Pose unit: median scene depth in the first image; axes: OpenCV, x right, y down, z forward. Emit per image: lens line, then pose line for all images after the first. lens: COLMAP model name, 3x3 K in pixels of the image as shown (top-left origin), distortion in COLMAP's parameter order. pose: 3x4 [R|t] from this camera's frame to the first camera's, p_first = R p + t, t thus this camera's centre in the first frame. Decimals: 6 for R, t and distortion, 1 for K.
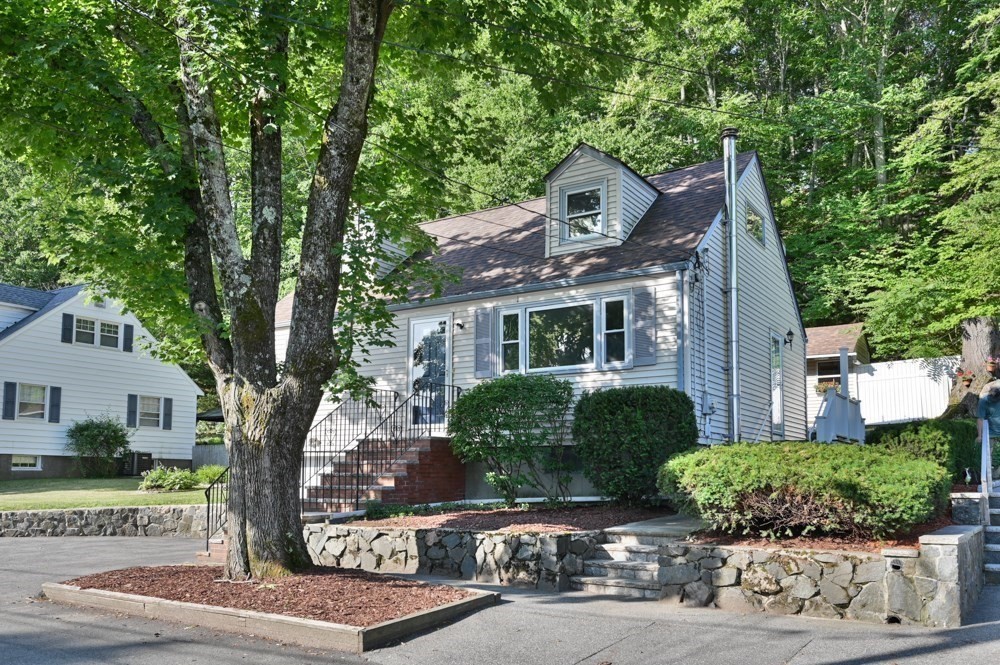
lens RADIAL K [[863.1, 0, 518.2], [0, 863.1, 384.7], [0, 0, 1]] dist [0.001384, -0.009701]
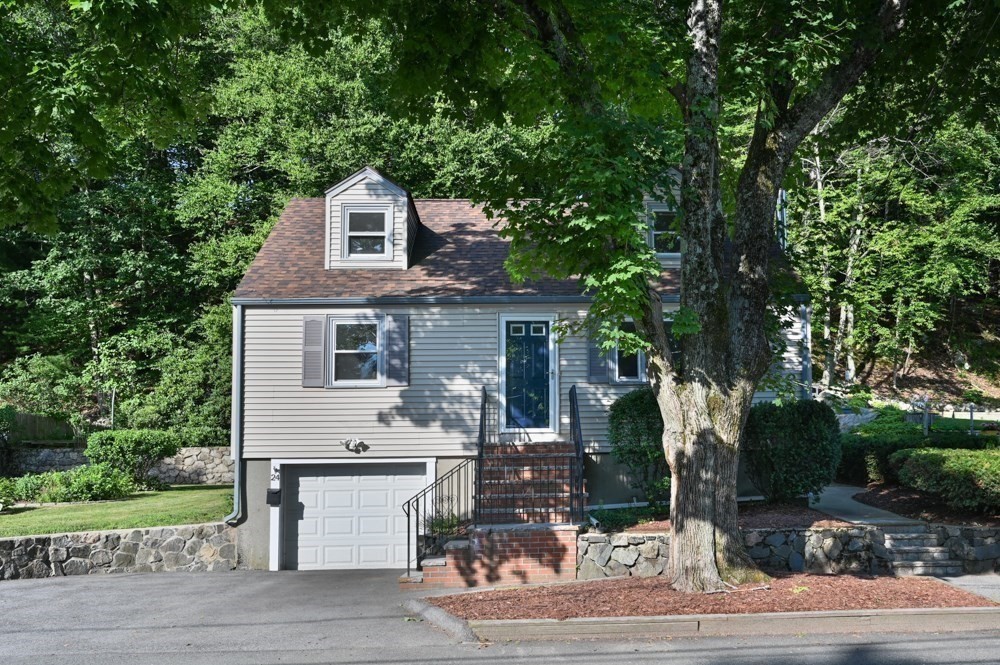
lens RADIAL K [[863.1, 0, 605.8], [0, 863.1, 415.7], [0, 0, 1]] dist [0.001384, -0.009701]
pose [[0.791158, 0.029431, 0.610903, -0.716047], [-0.045730, 0.998892, 0.011100, 0.020320], [-0.609899, -0.036719, 0.791628, 0.230188]]
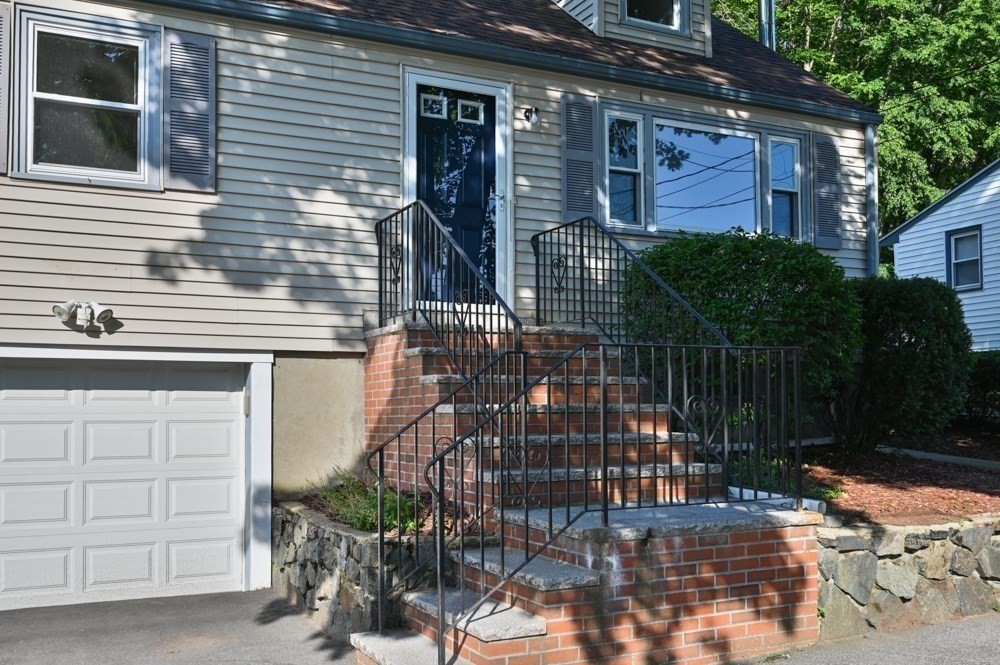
lens RADIAL K [[936.5, 0, 514.4], [0, 936.5, 373.8], [0, 0, 1]] dist [-0.005276, 0.000000]
pose [[0.510332, 0.029341, 0.859477, -0.617390], [-0.087242, 0.996028, 0.017798, 0.084344], [-0.855541, -0.084065, 0.510865, 0.820111]]
